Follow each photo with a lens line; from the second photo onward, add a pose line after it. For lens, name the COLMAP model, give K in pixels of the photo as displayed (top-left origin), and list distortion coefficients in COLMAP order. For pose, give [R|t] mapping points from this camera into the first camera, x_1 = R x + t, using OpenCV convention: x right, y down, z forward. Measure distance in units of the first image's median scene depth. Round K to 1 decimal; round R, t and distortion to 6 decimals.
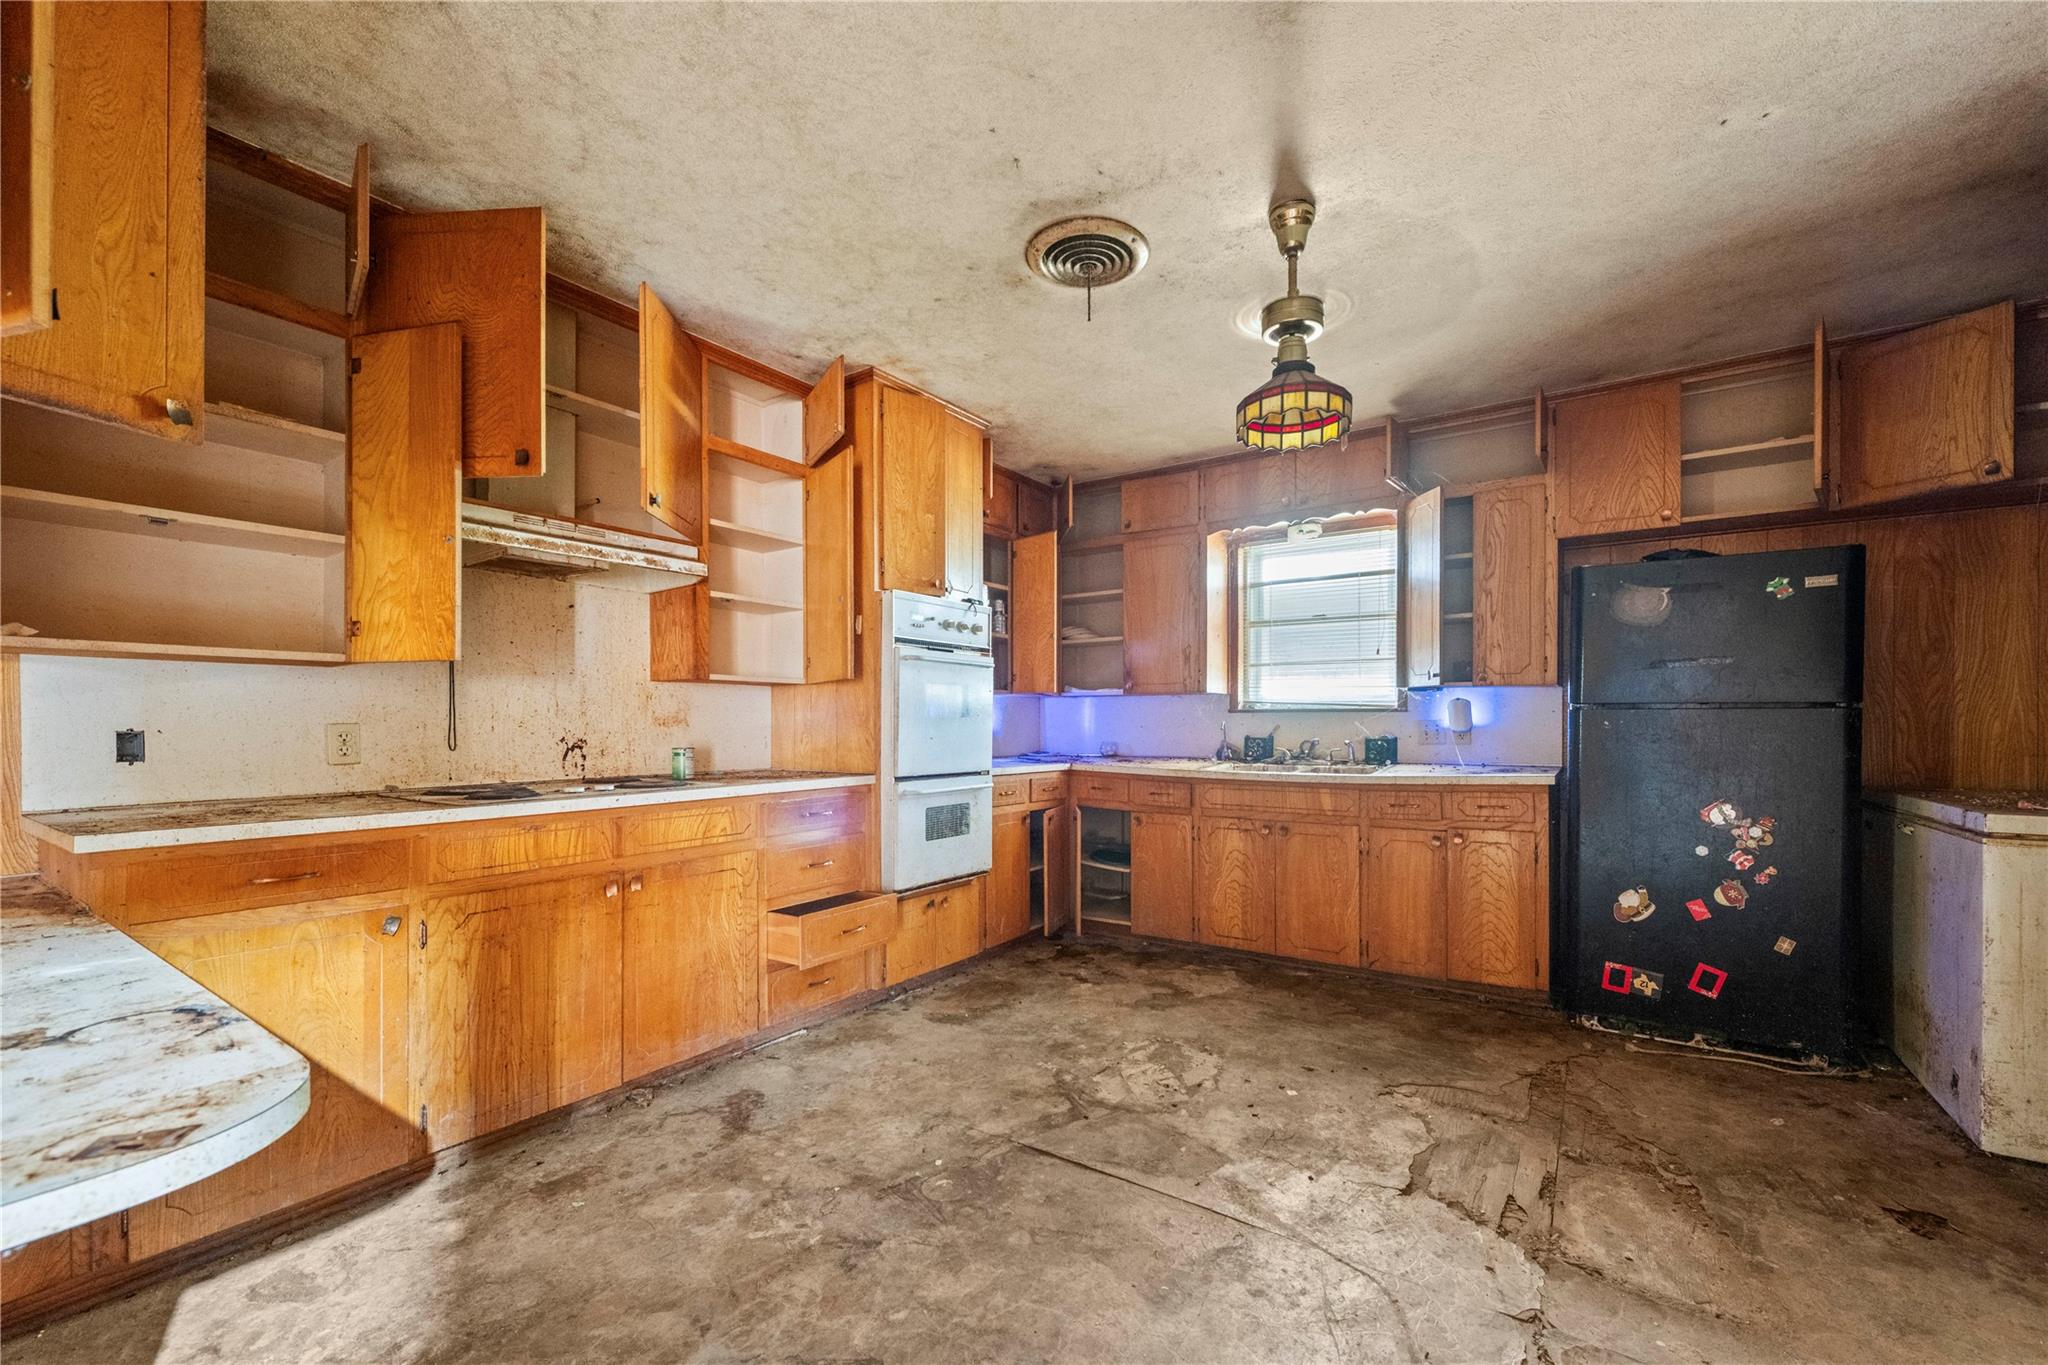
lens RADIAL K [[826.1, 0, 1044.1], [0, 826.1, 726.7], [0, 0, 1]] dist [0.003140, -0.001035]
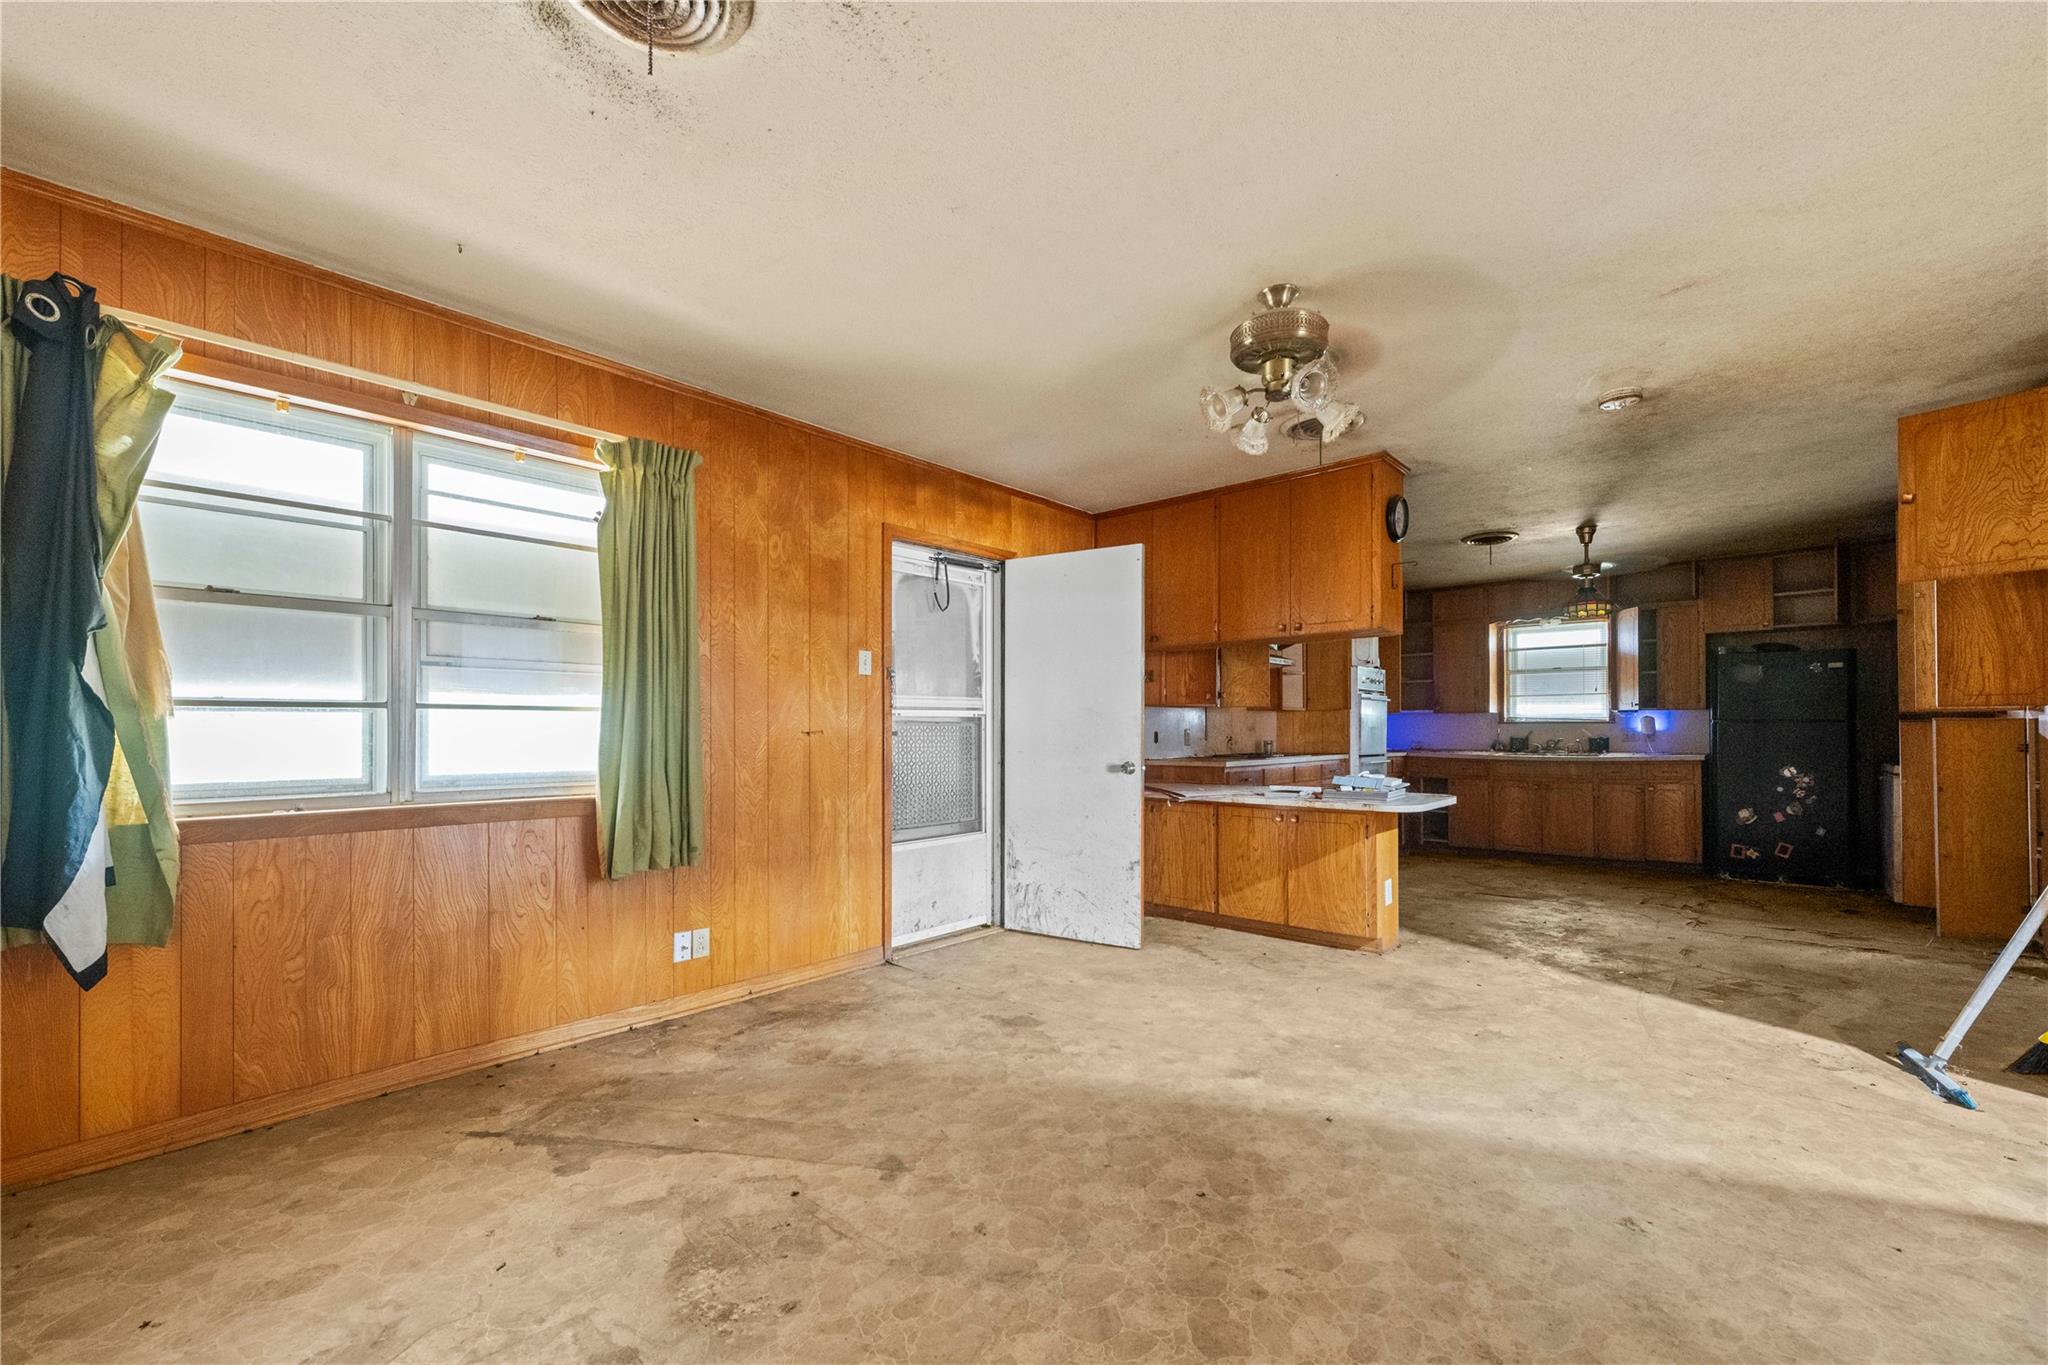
lens RADIAL K [[826.1, 0, 1039.5], [0, 826.1, 722.9], [0, 0, 1]] dist [0.003140, -0.001035]
pose [[0.991557, -0.001534, -0.129664, -0.641374], [-0.000141, 0.999917, -0.012907, 0.005608], [0.129673, 0.012816, 0.991474, -1.066725]]
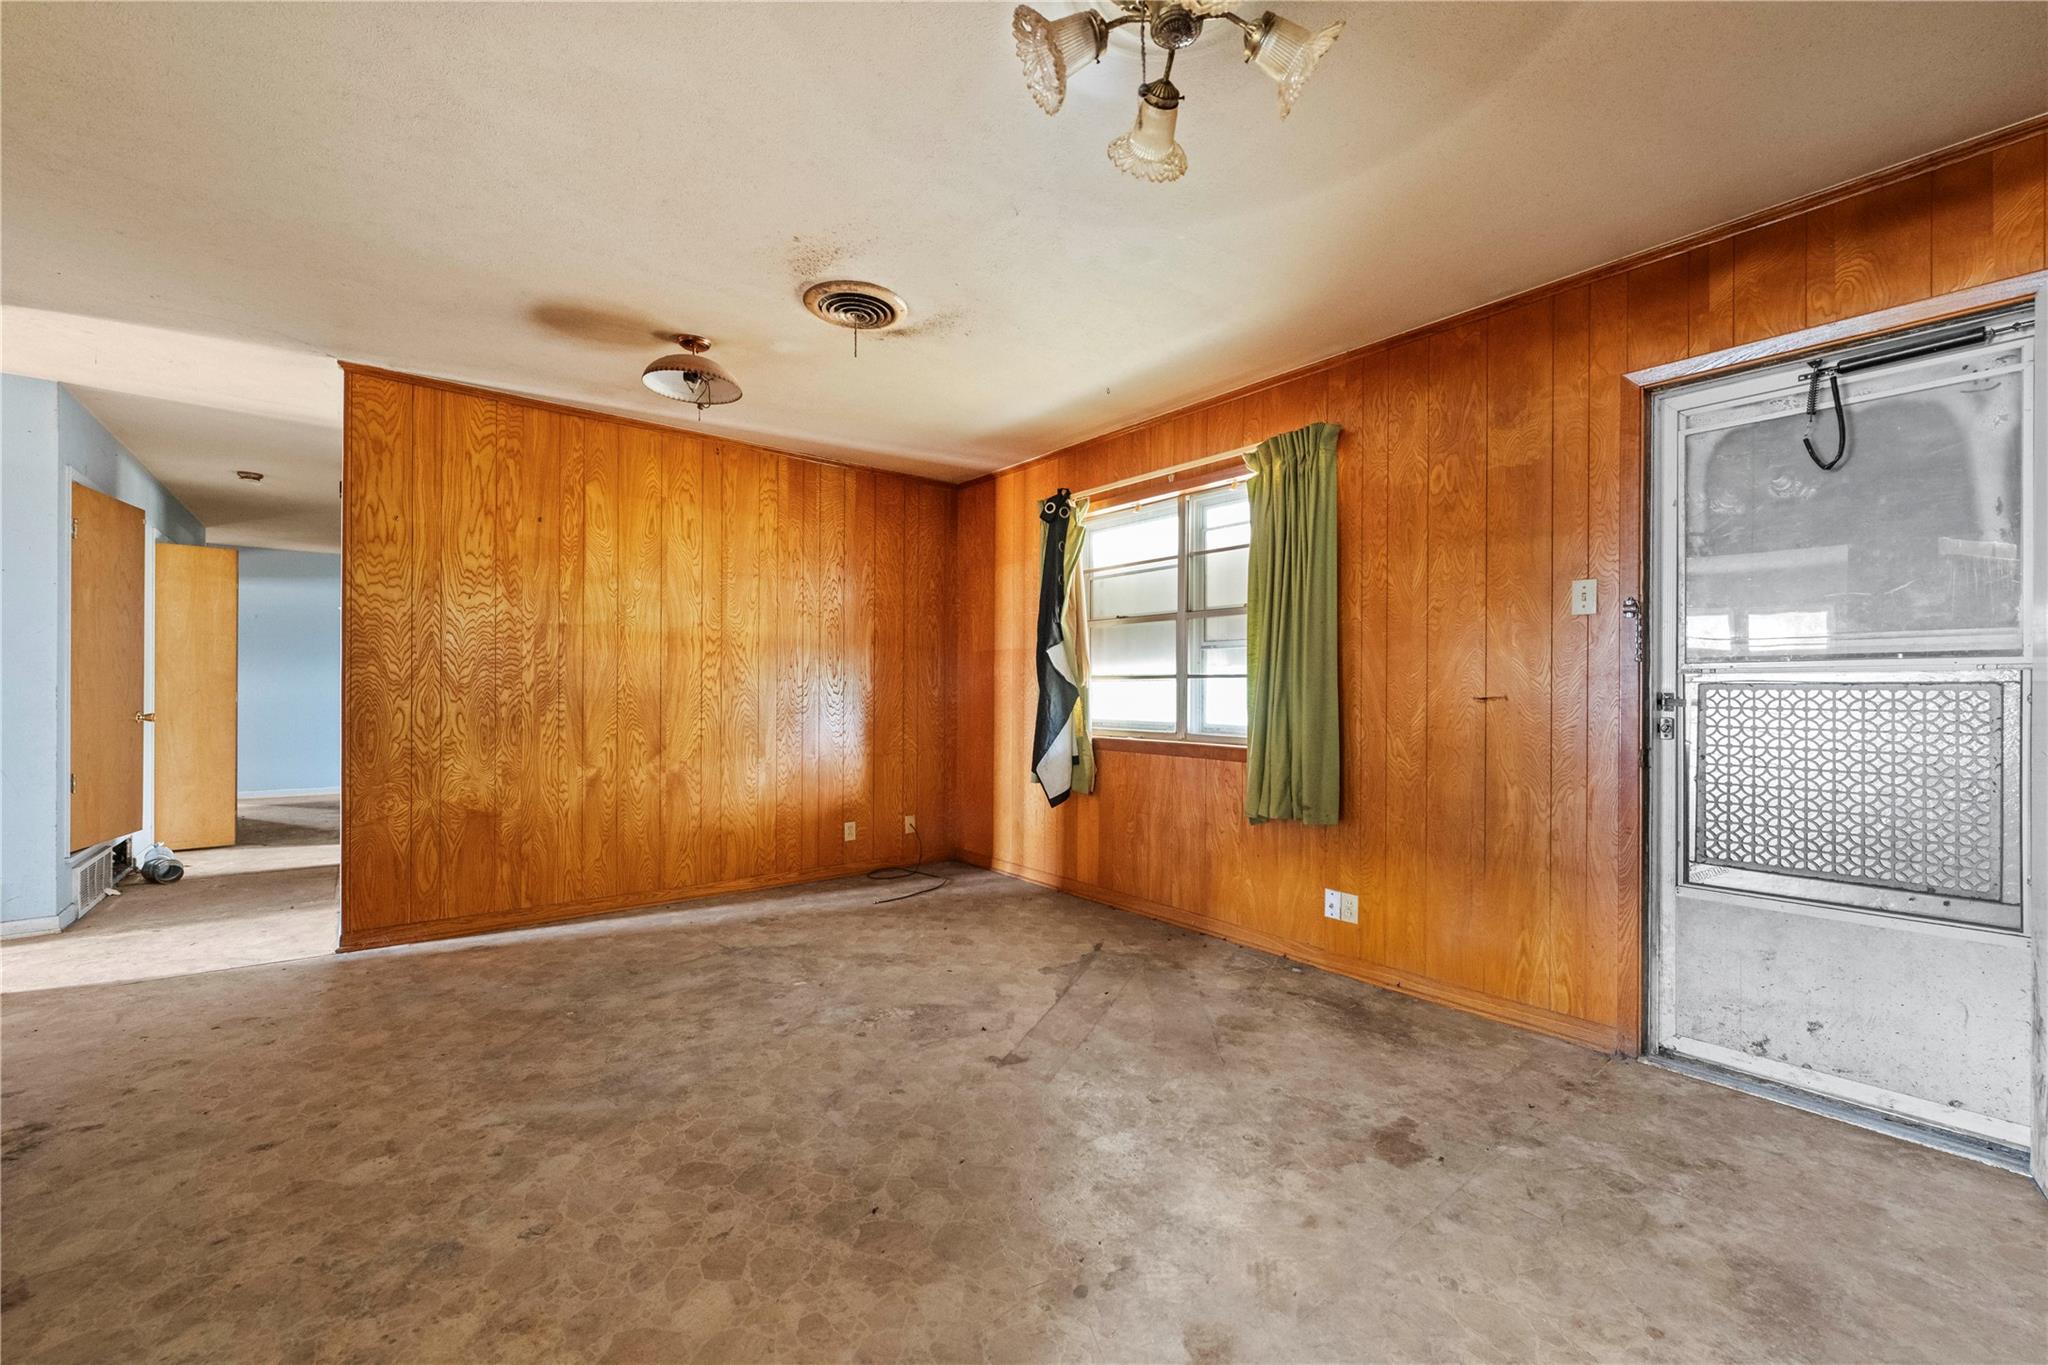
lens RADIAL K [[826.1, 0, 1039.3], [0, 826.1, 687.1], [0, 0, 1]] dist [0.003140, -0.001035]
pose [[-0.286848, -0.004139, -0.957967, -0.158837], [-0.010757, 0.999942, -0.001100, -0.001145], [0.957916, 0.009990, -0.286876, -0.269719]]
